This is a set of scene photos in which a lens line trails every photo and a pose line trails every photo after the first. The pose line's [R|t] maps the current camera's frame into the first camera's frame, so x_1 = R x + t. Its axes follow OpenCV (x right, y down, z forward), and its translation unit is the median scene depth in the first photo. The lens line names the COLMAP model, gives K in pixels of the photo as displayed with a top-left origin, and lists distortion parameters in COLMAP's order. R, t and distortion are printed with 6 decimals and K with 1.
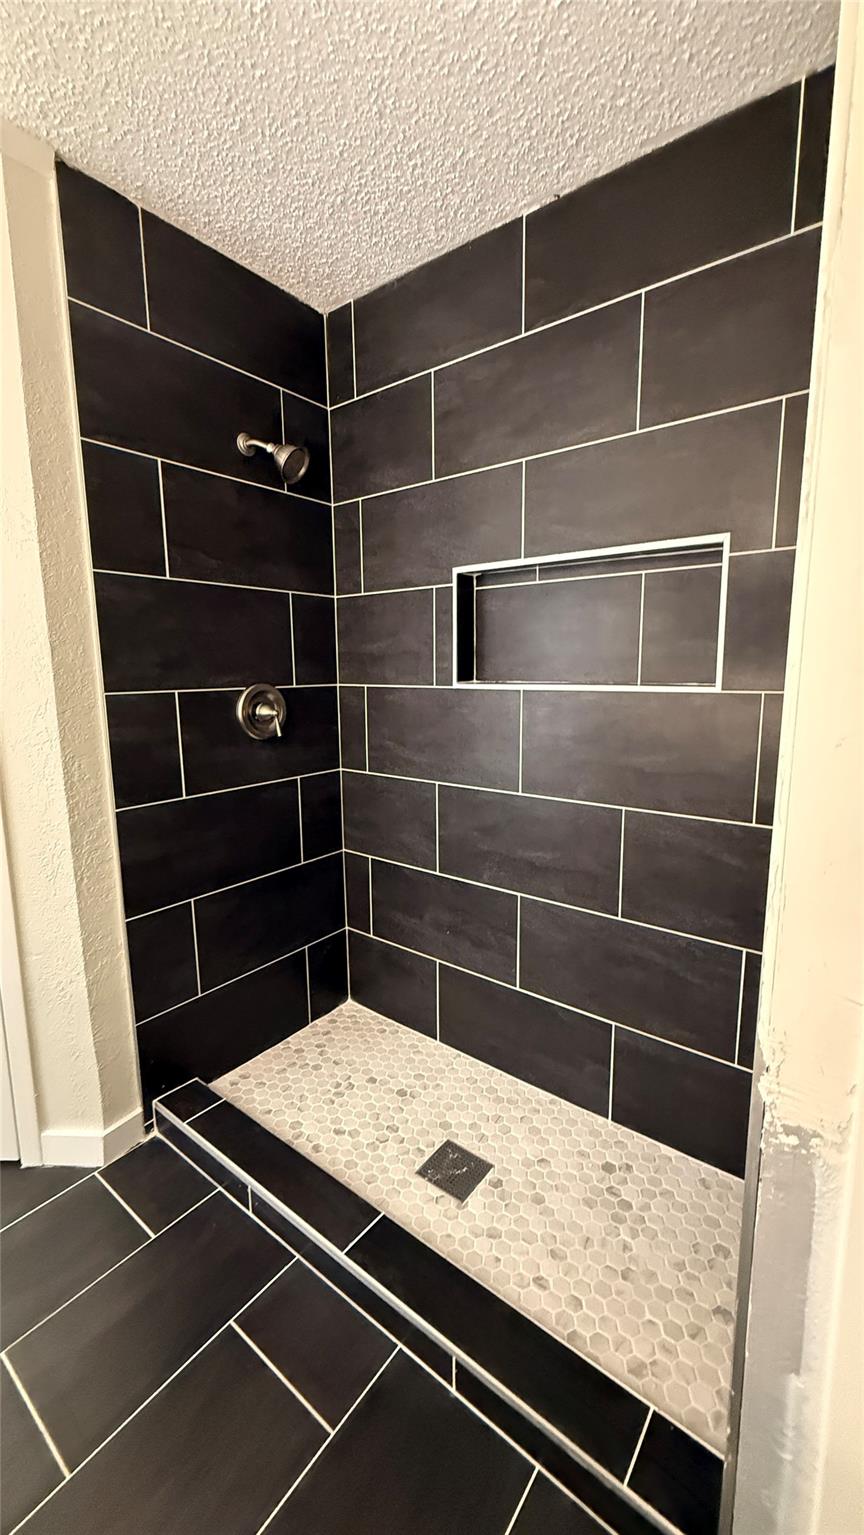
lens RADIAL K [[612.0, 0, 435.3], [0, 612.0, 761.0], [0, 0, 1]] dist [0.000797, 0.000066]
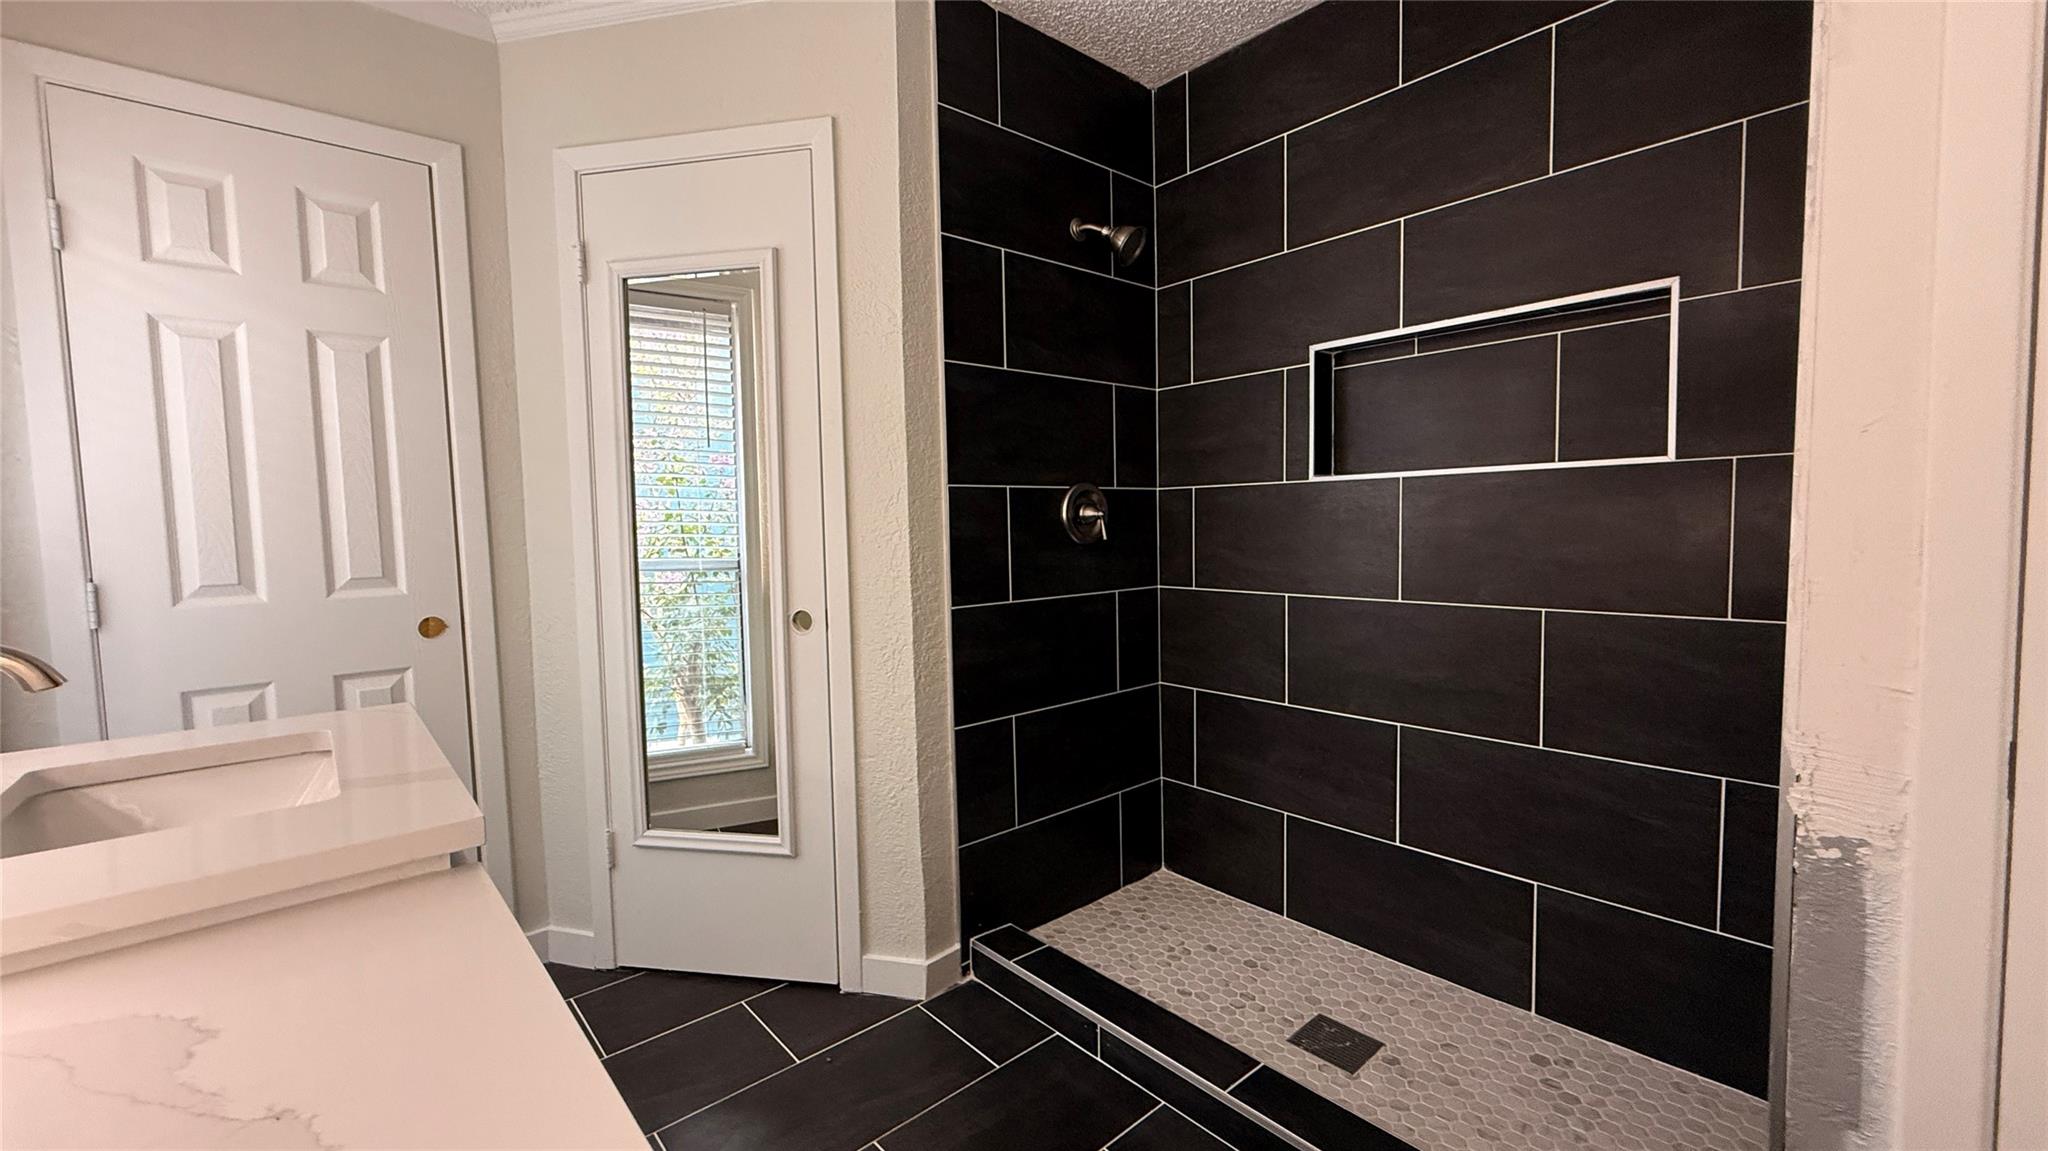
lens RADIAL K [[816.5, 0, 1017.4], [0, 816.5, 573.7], [0, 0, 1]] dist [0.000797, 0.000066]
pose [[0.981403, 0.000723, -0.191959, -0.165786], [-0.017669, 0.996088, -0.086586, 0.125428], [0.191146, 0.088367, 0.977576, -0.207424]]
